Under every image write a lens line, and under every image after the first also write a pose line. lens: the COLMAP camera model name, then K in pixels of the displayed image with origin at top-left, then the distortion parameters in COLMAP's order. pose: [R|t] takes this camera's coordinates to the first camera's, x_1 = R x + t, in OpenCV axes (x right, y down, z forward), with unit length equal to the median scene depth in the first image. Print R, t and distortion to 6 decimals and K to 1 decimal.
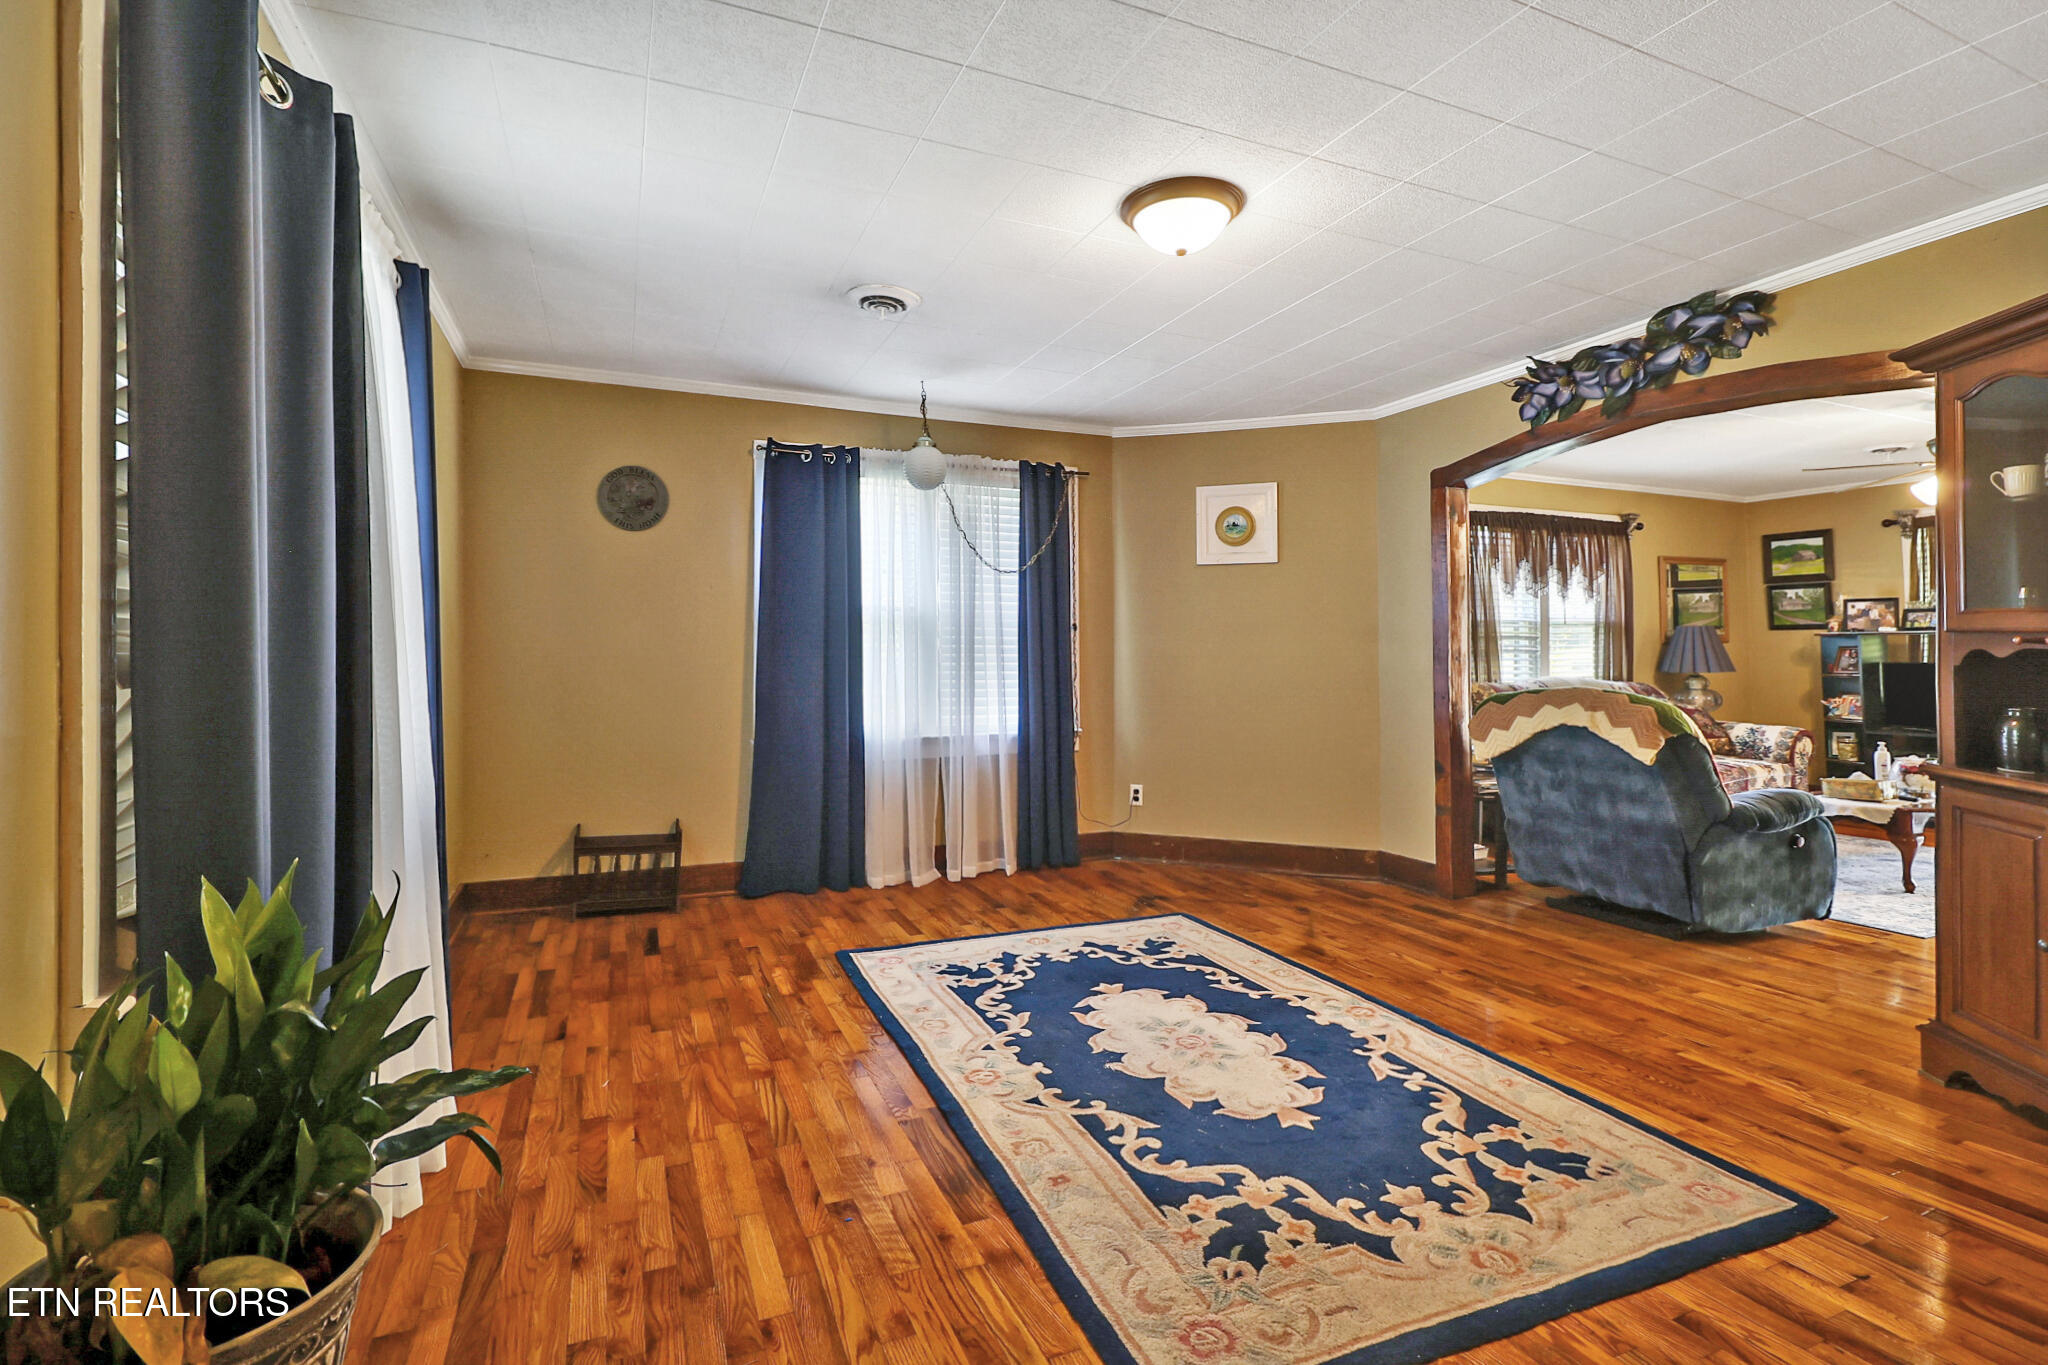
lens RADIAL K [[939.6, 0, 1003.5], [0, 939.6, 590.8], [0, 0, 1]] dist [-0.006883, -0.007608]
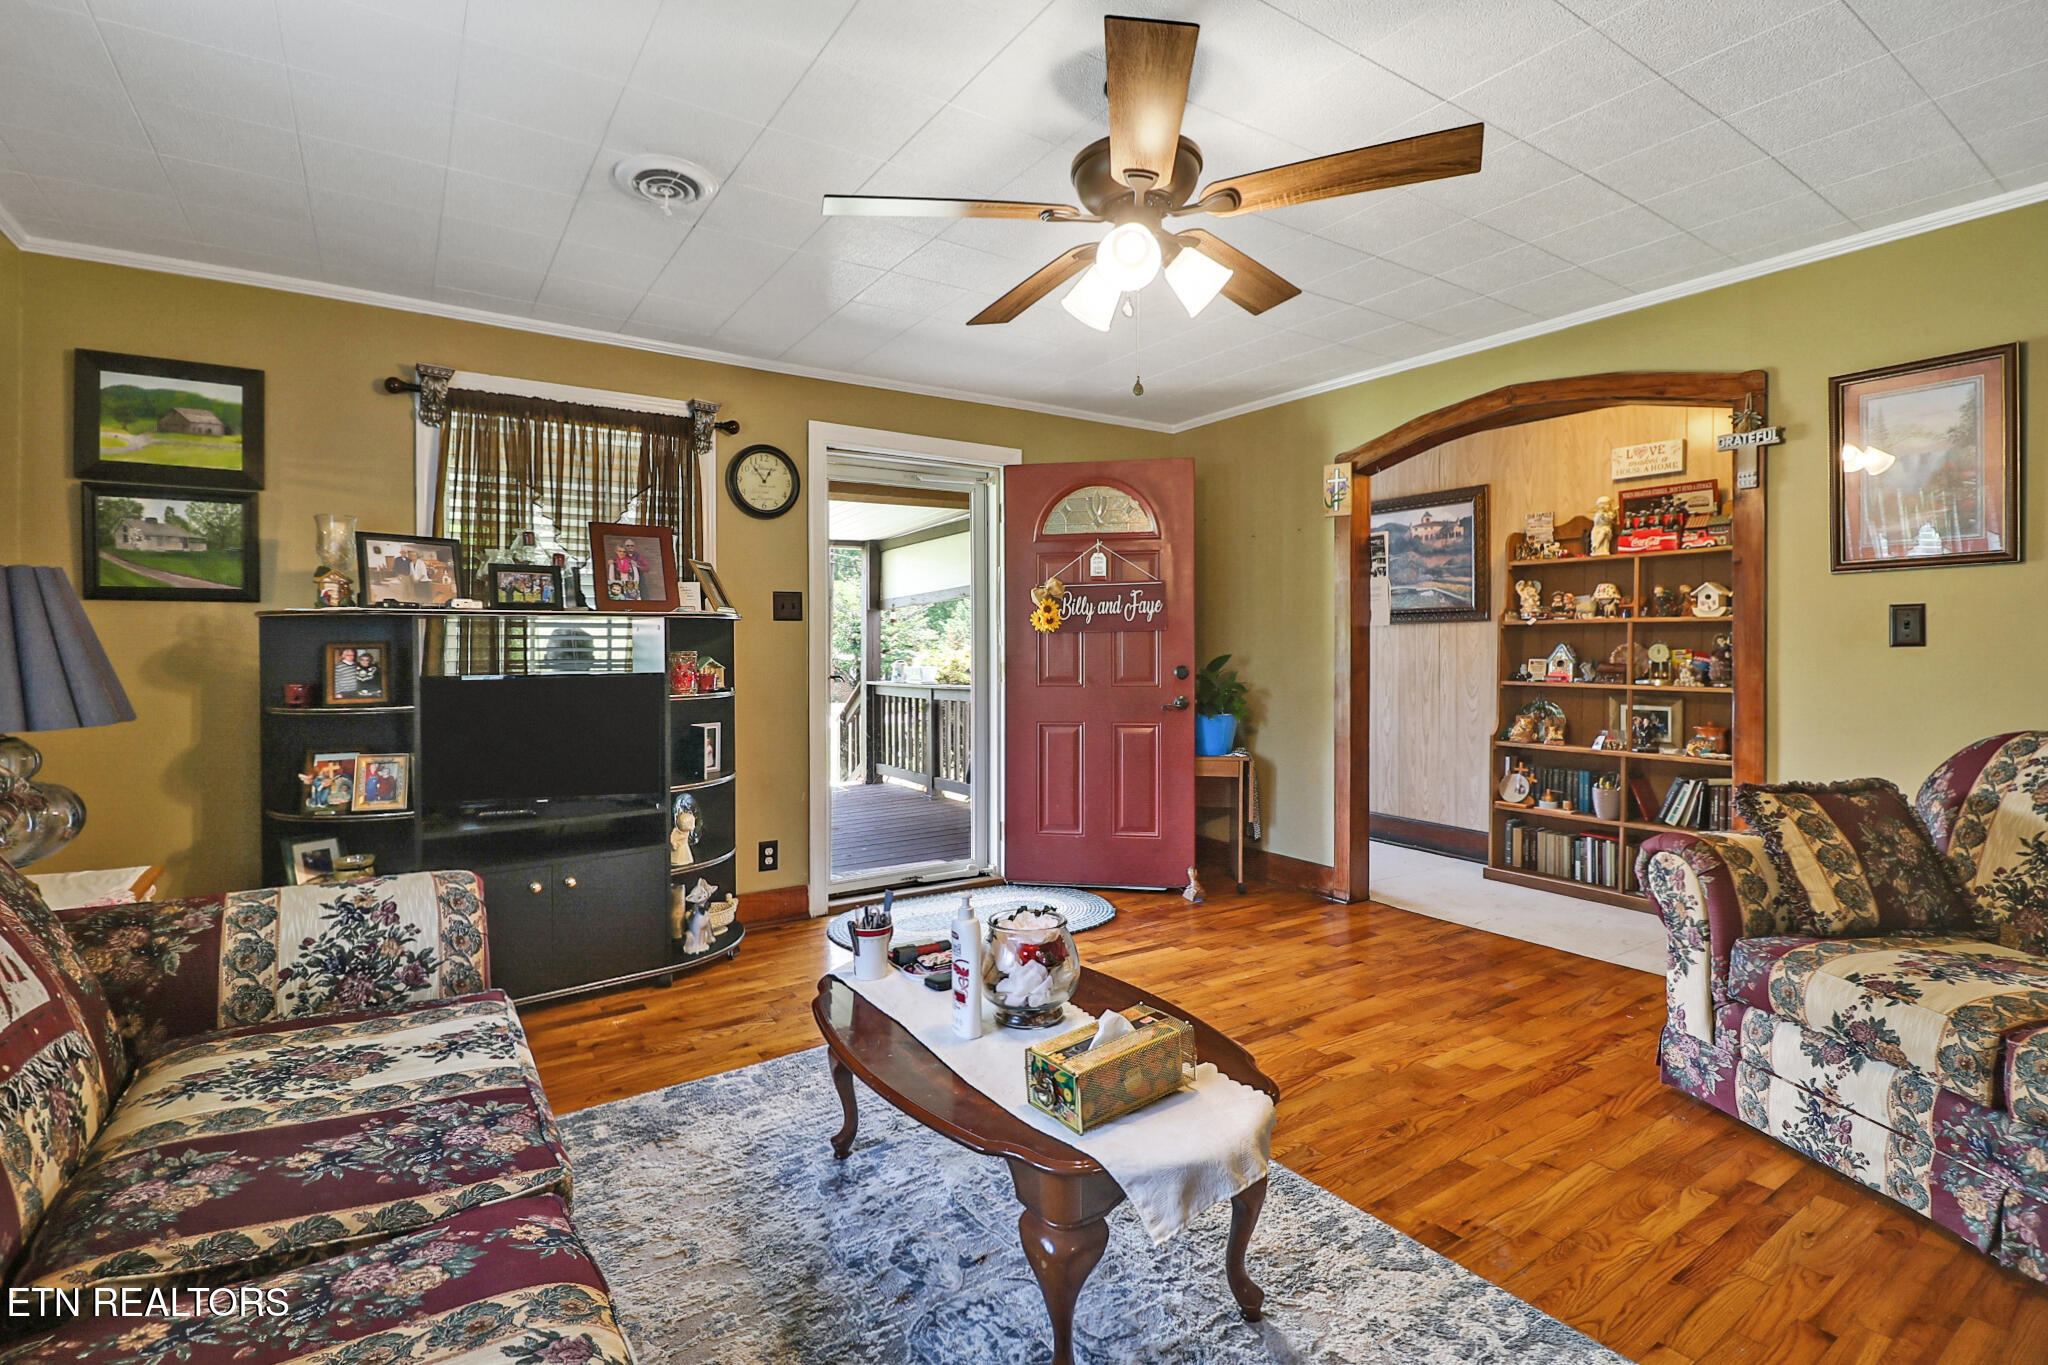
lens RADIAL K [[939.6, 0, 1017.1], [0, 939.6, 672.7], [0, 0, 1]] dist [-0.006883, -0.007608]
pose [[-0.191695, -0.025999, 0.981110, 0.414143], [-0.058637, 0.998167, 0.014995, 0.048867], [-0.979701, -0.054655, -0.192868, 0.769494]]
